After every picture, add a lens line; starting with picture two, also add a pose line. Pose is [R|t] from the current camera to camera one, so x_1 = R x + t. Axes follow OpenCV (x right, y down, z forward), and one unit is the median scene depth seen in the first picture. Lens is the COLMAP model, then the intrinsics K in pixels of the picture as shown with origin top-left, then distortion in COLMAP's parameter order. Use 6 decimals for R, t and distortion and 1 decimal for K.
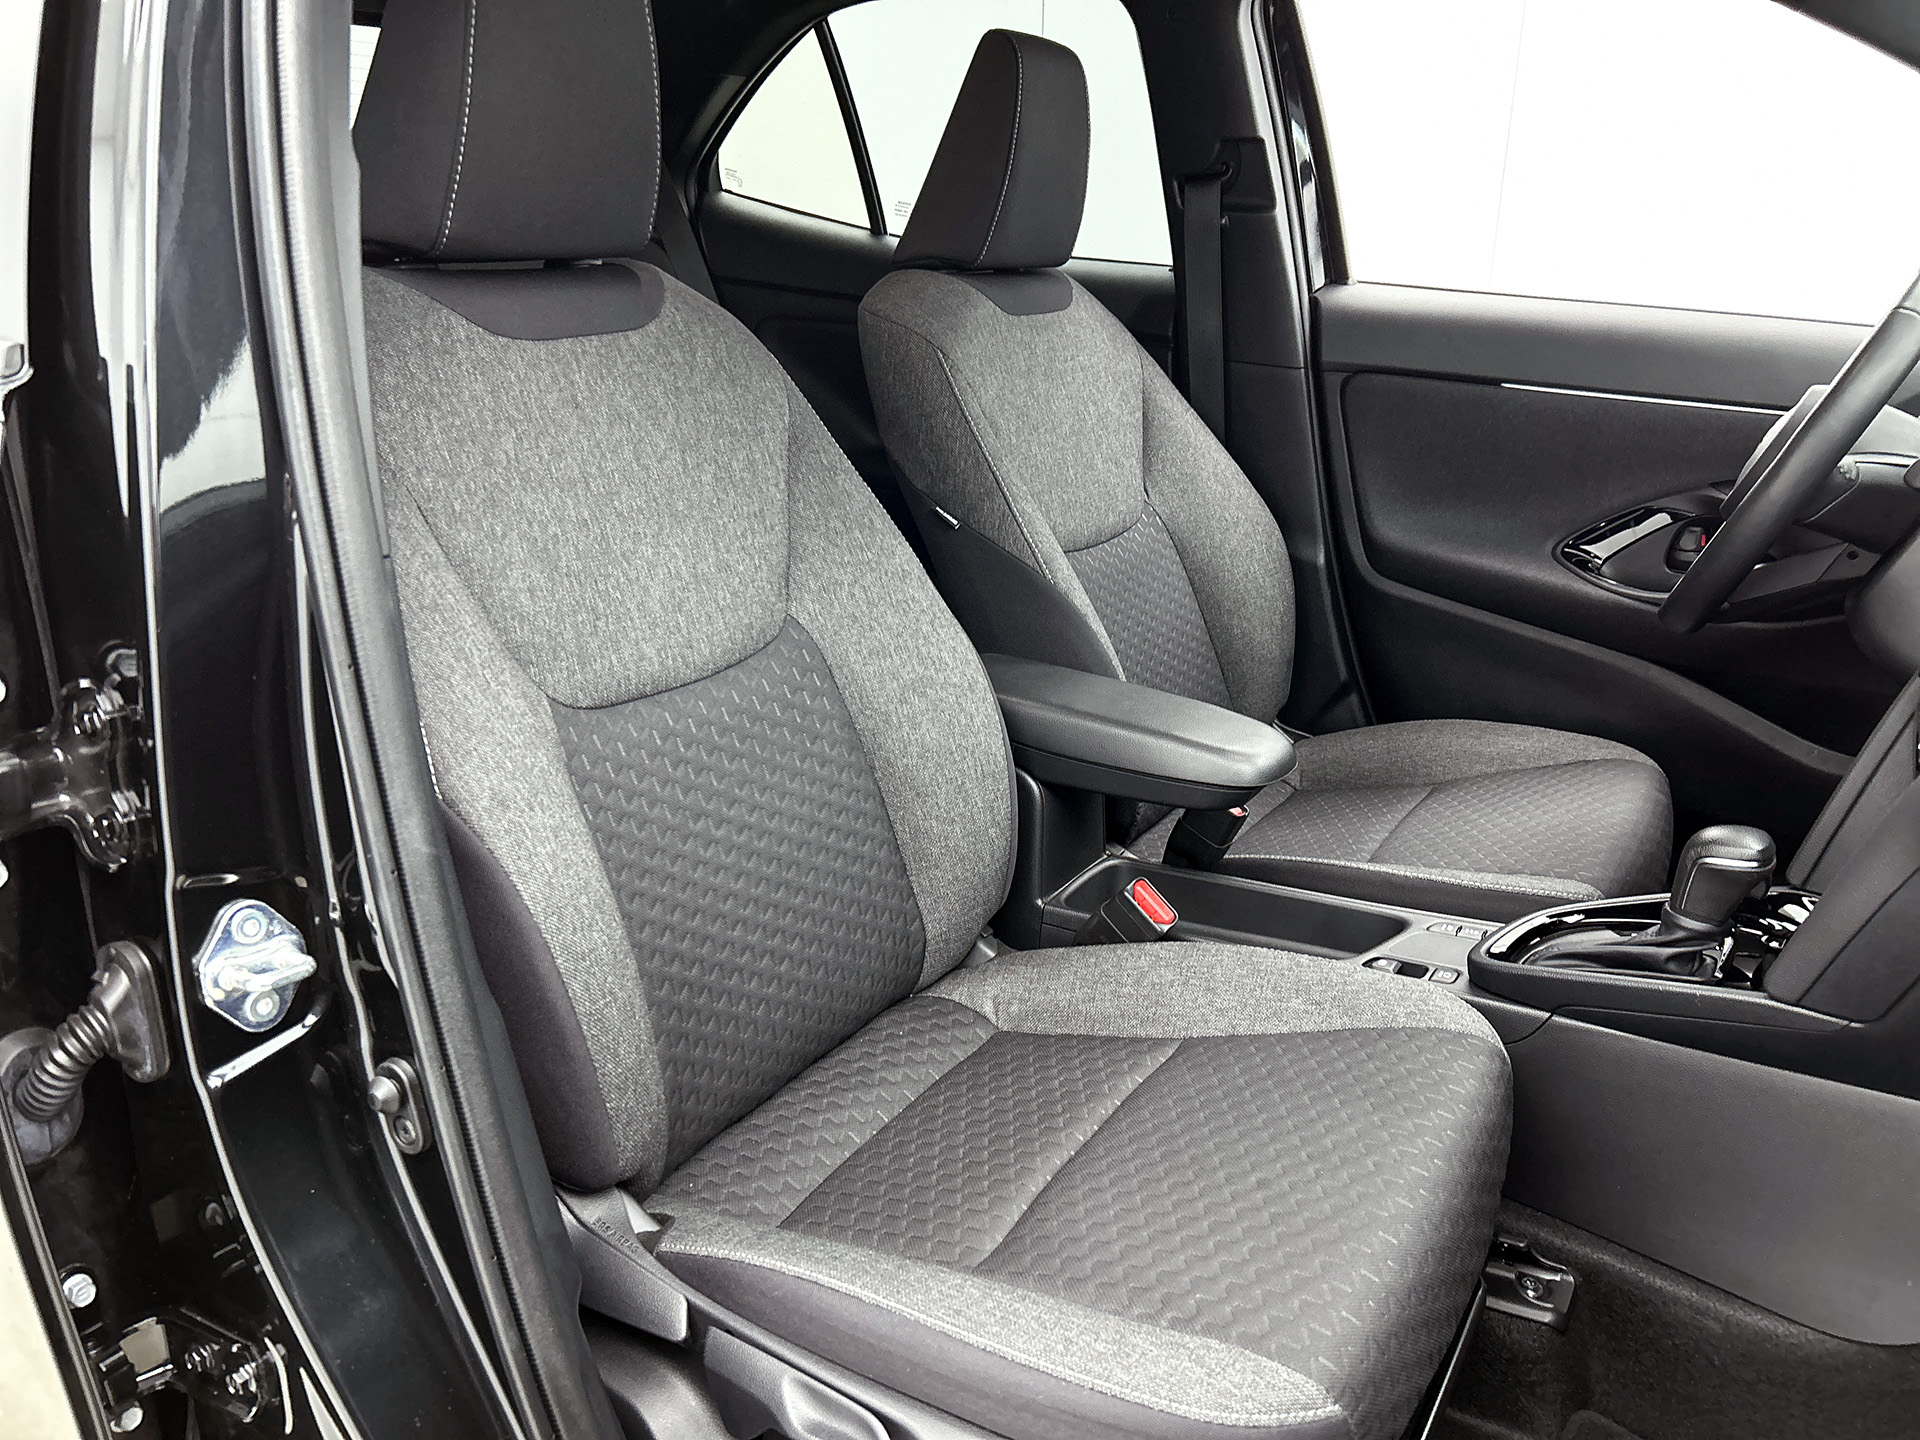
lens RADIAL K [[1541.1, 0, 972.6], [0, 1541.1, 711.2], [0, 0, 1]] dist [0.082448, -0.271084]
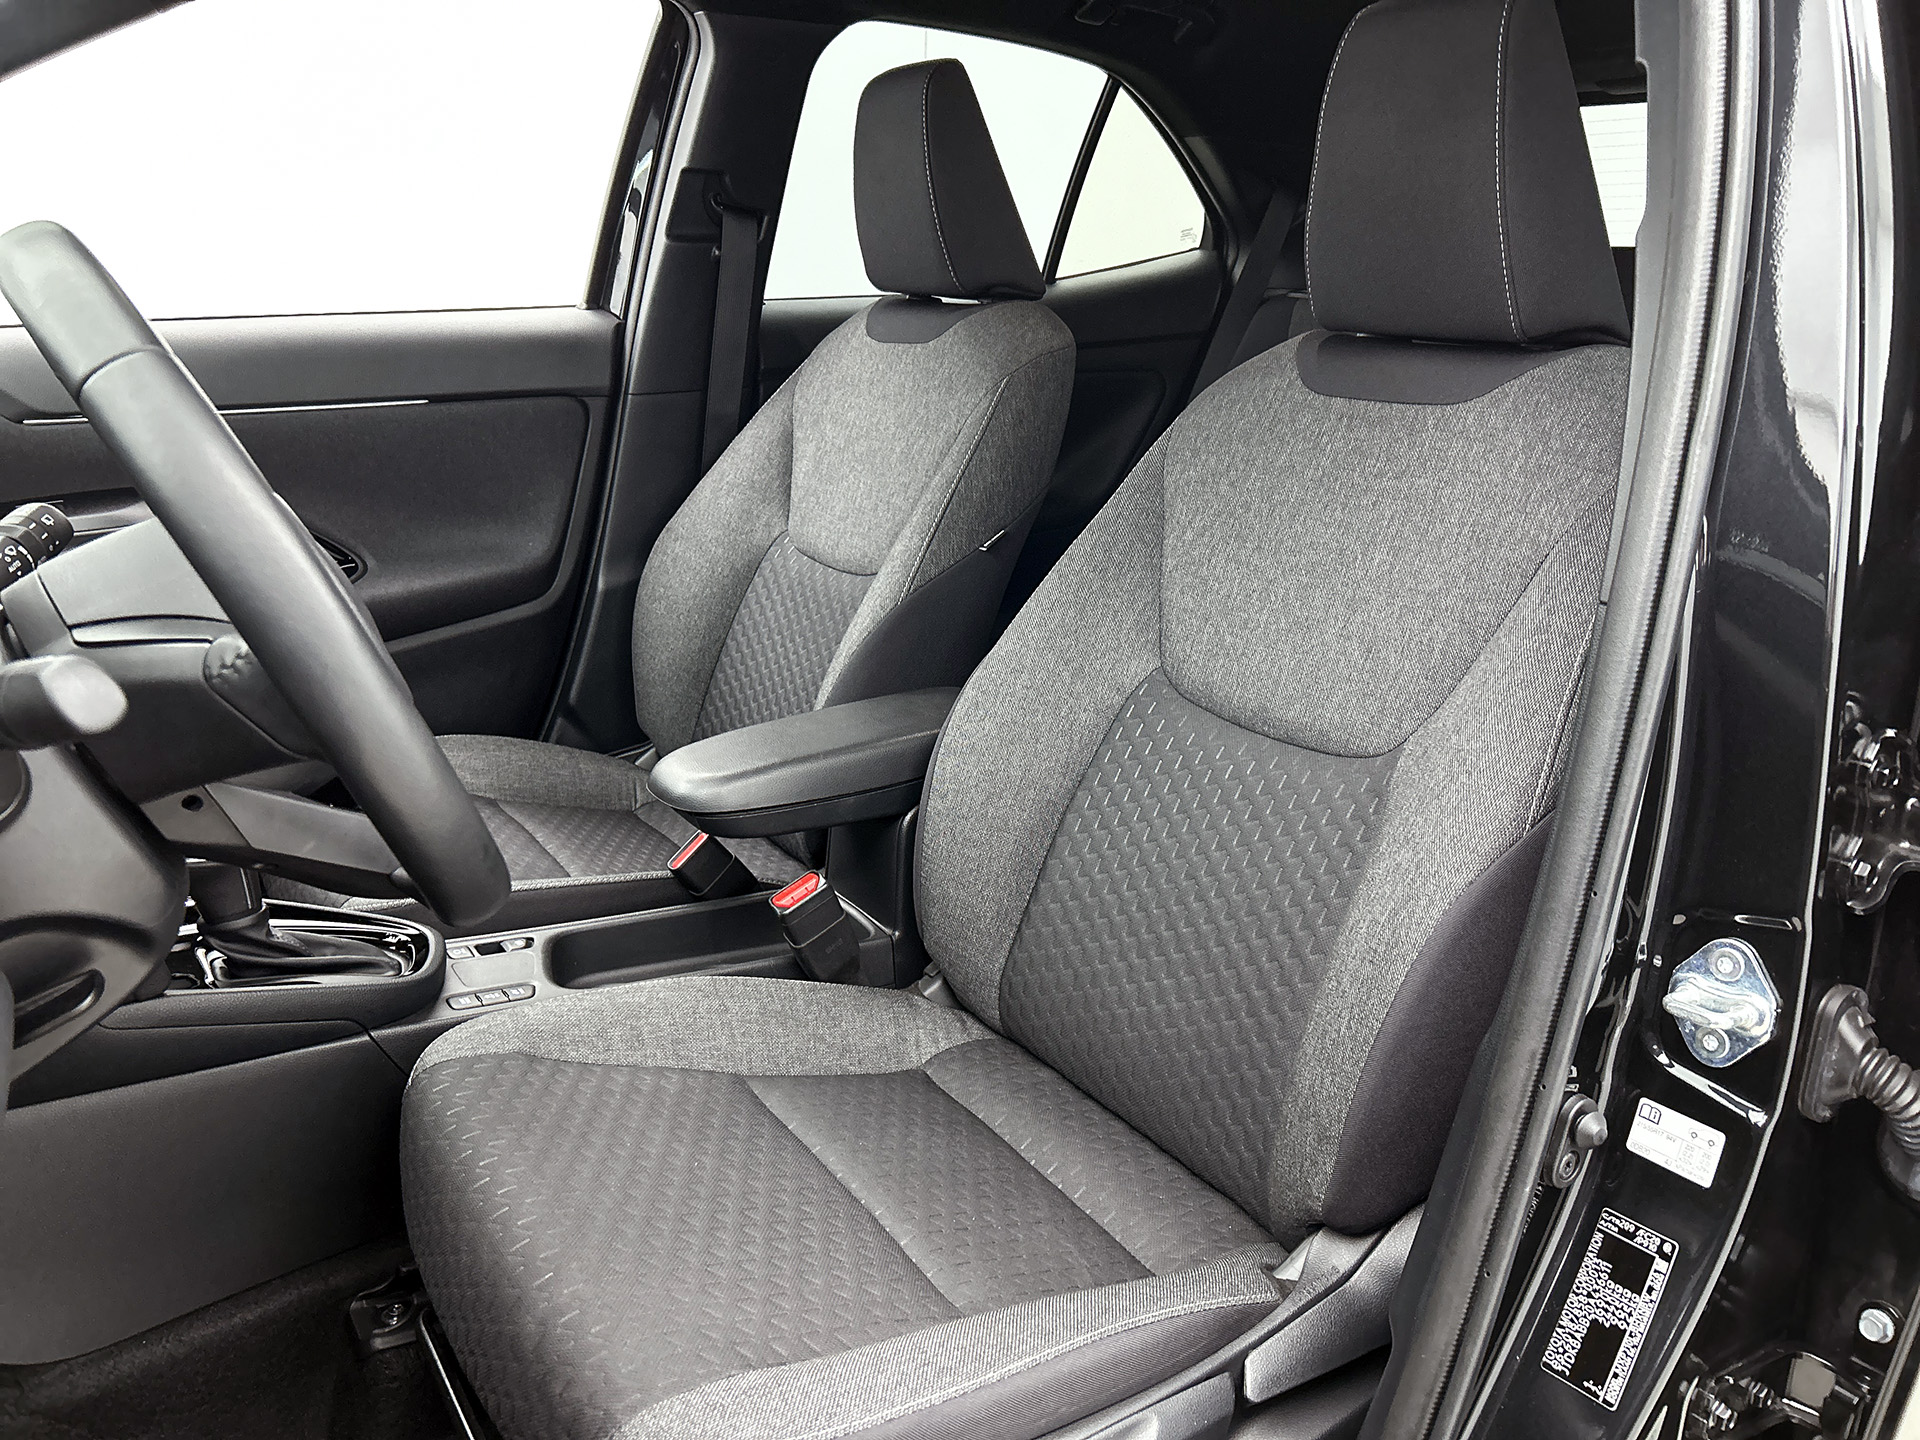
lens RADIAL K [[1489.0, 0, 925.1], [0, 1489.0, 722.0], [0, 0, 1]] dist [0.024608, 0.000168]
pose [[-0.443953, 0.266621, -0.855464, 0.888219], [-0.266933, 0.872007, 0.410305, -0.422757], [0.855367, 0.410508, -0.315961, 1.316063]]
